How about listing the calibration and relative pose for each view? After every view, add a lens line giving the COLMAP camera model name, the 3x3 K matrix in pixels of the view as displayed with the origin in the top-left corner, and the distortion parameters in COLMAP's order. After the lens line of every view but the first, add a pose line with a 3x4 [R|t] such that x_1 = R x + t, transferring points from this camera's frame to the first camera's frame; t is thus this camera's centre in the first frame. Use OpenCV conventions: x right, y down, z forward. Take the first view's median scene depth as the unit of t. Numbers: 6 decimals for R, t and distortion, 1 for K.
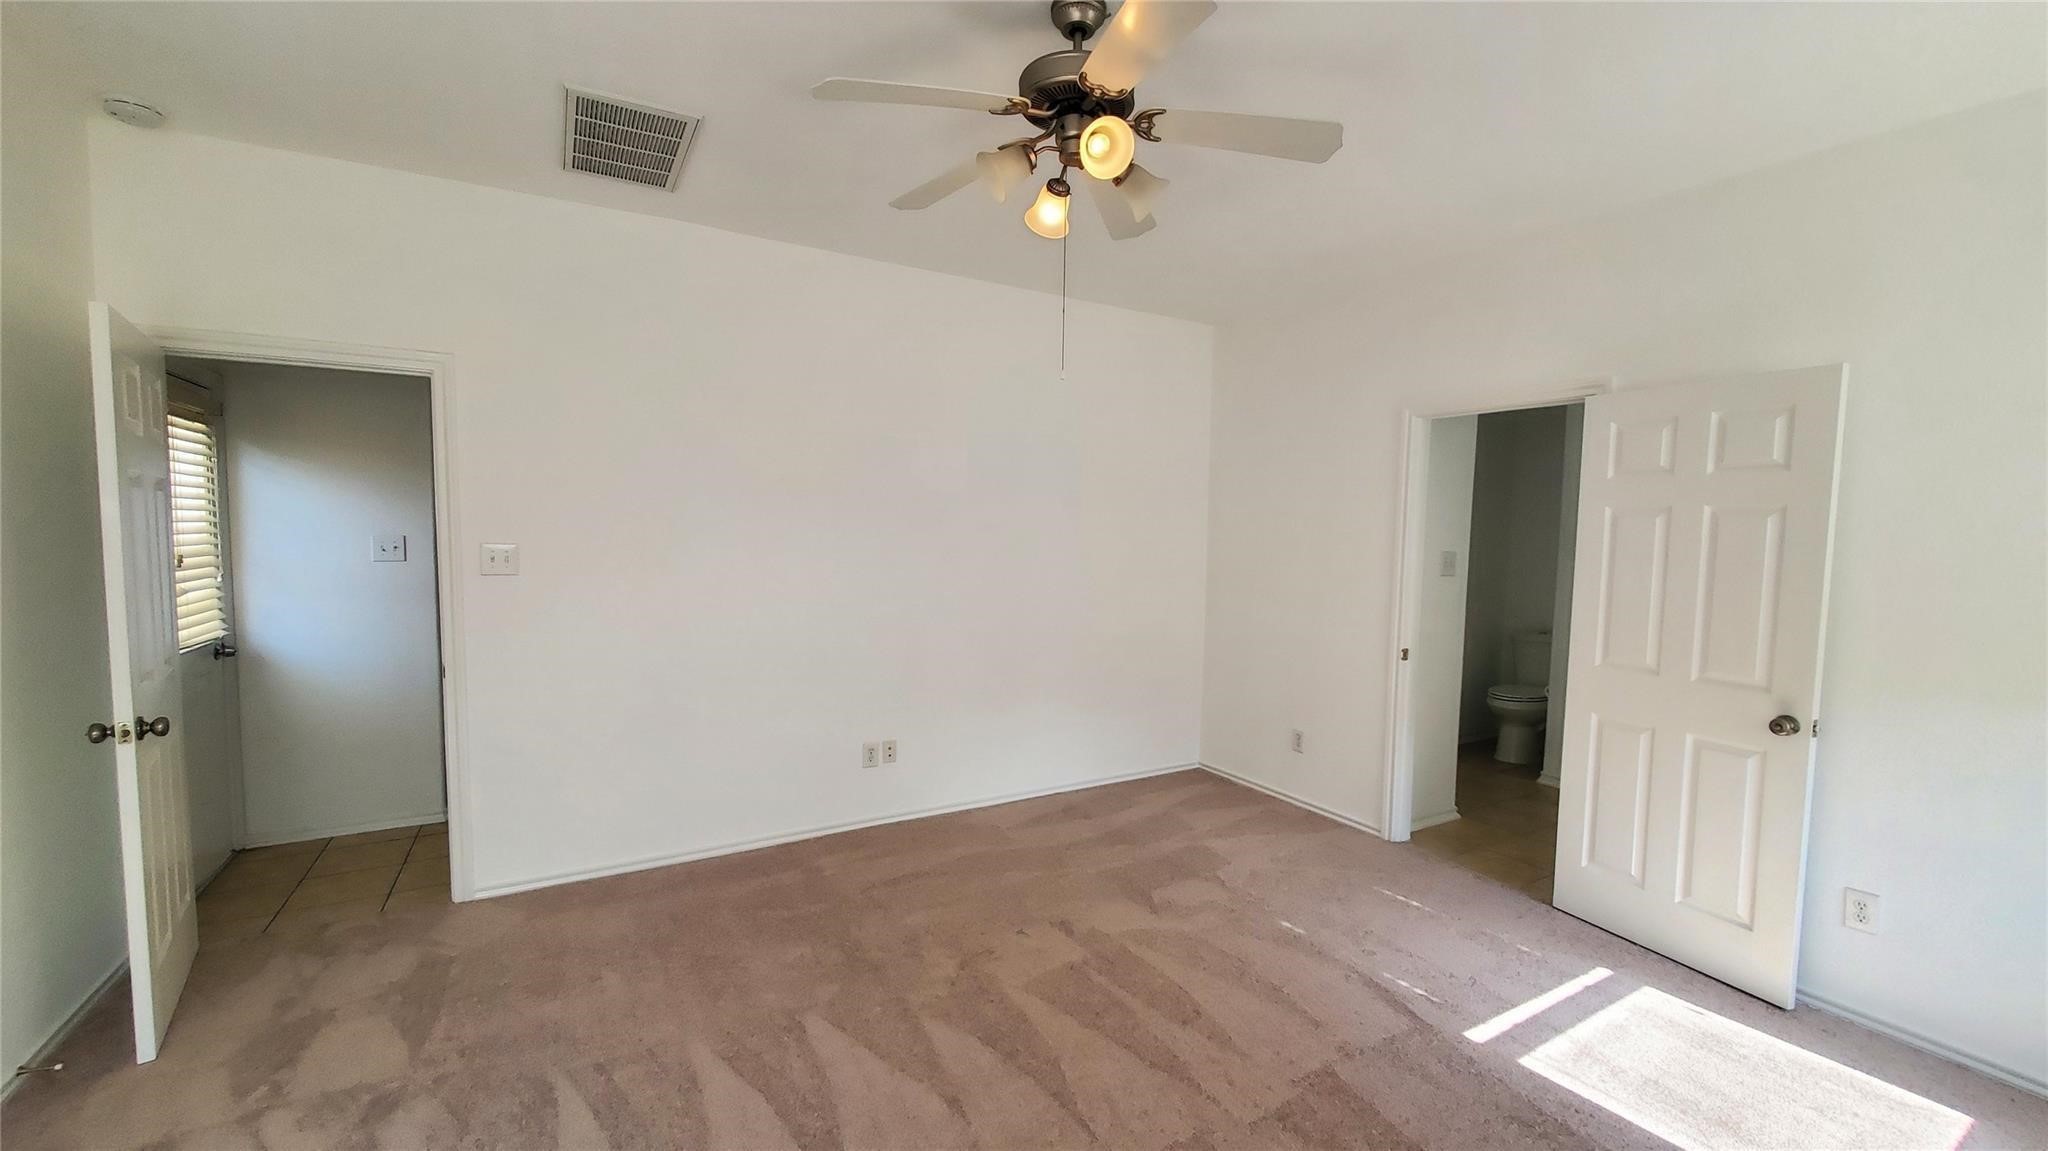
lens RADIAL K [[811.0, 0, 1024.0], [0, 811.0, 575.5], [0, 0, 1]] dist [-0.007010, -0.000051]
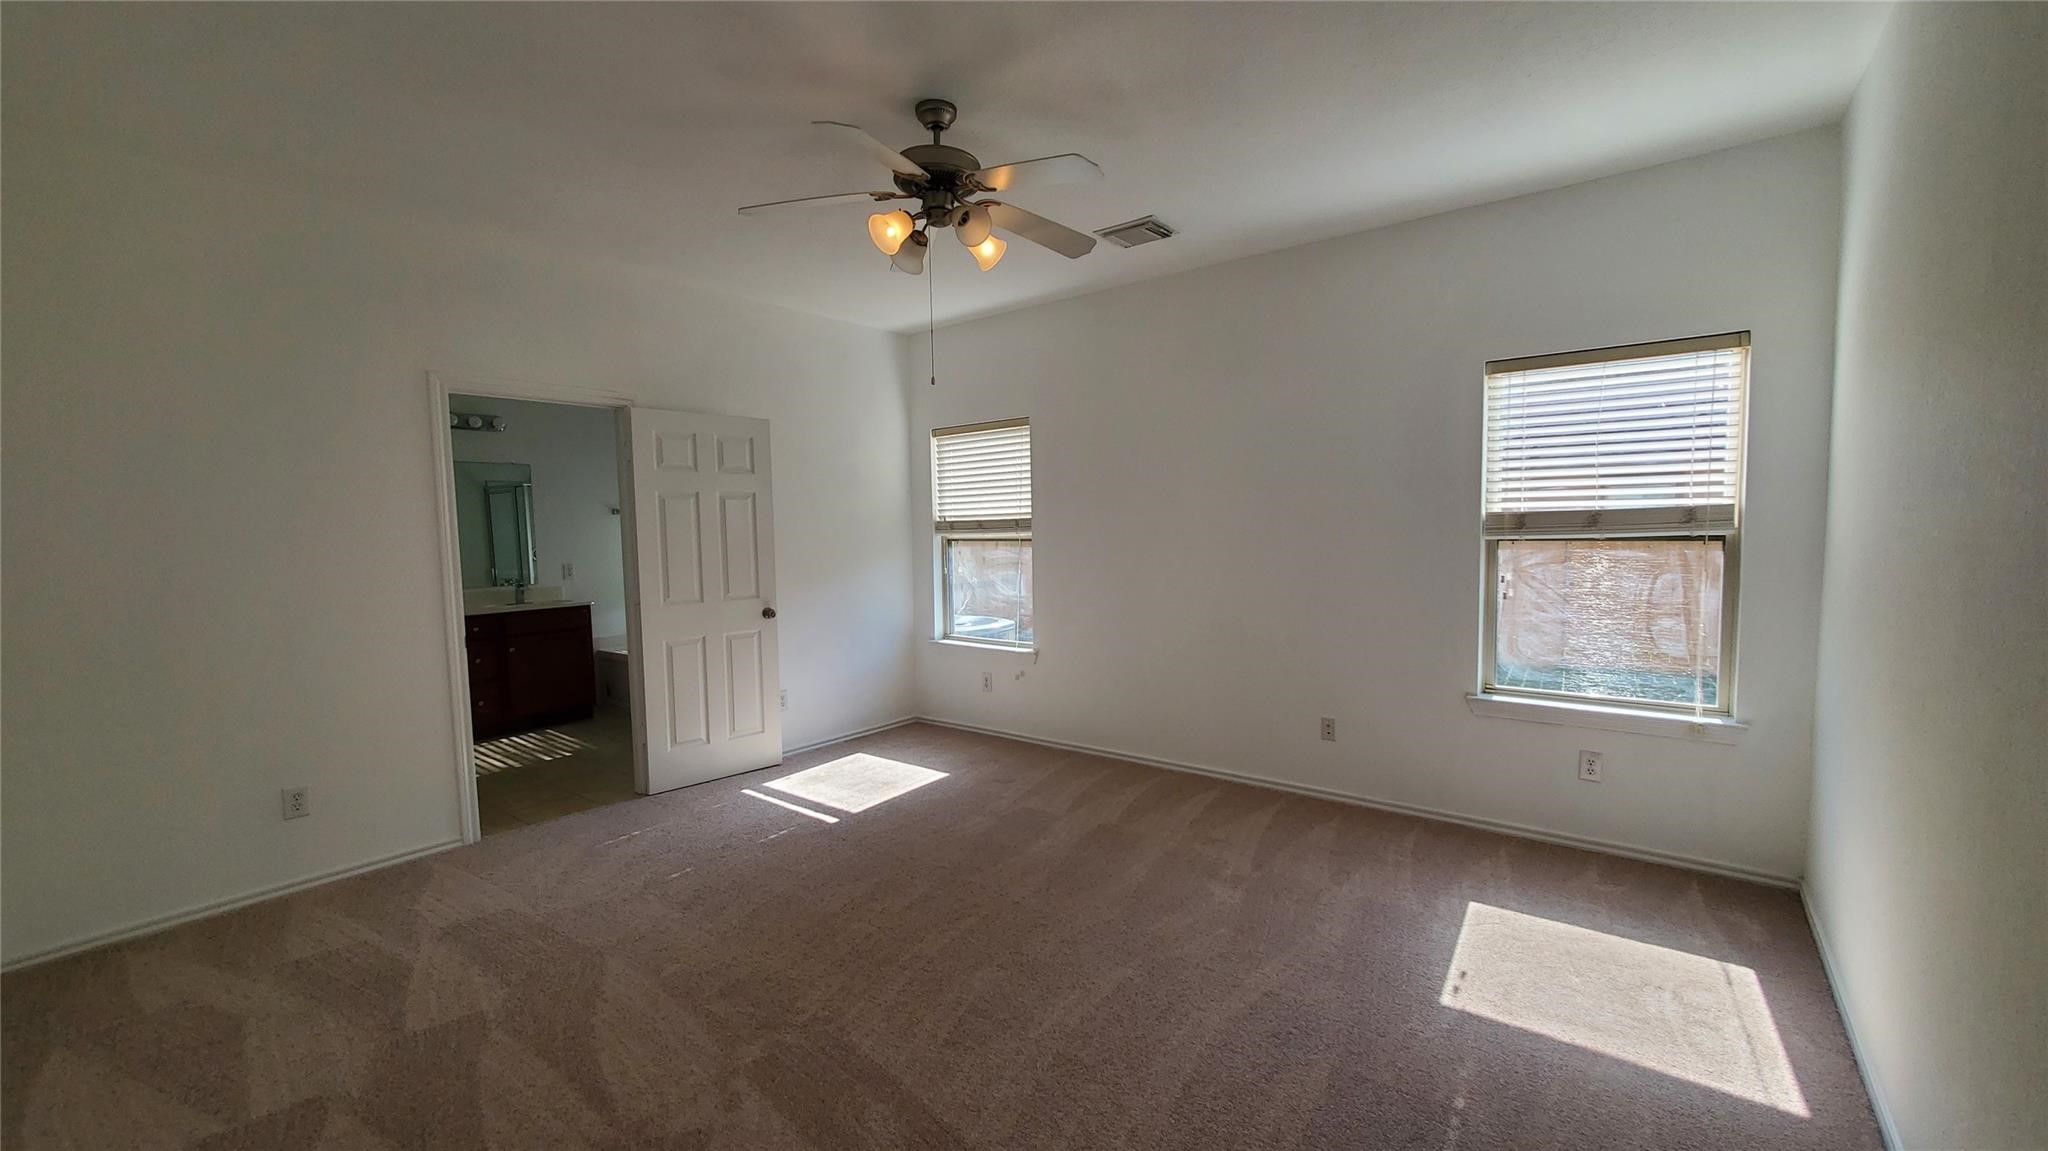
lens RADIAL K [[811.0, 0, 1024.0], [0, 811.0, 575.5], [0, 0, 1]] dist [-0.007010, -0.000051]
pose [[-0.365628, -0.066342, 0.928394, -0.952914], [0.072162, 0.992434, 0.099338, -0.038698], [-0.927959, 0.103315, -0.358075, 1.082221]]
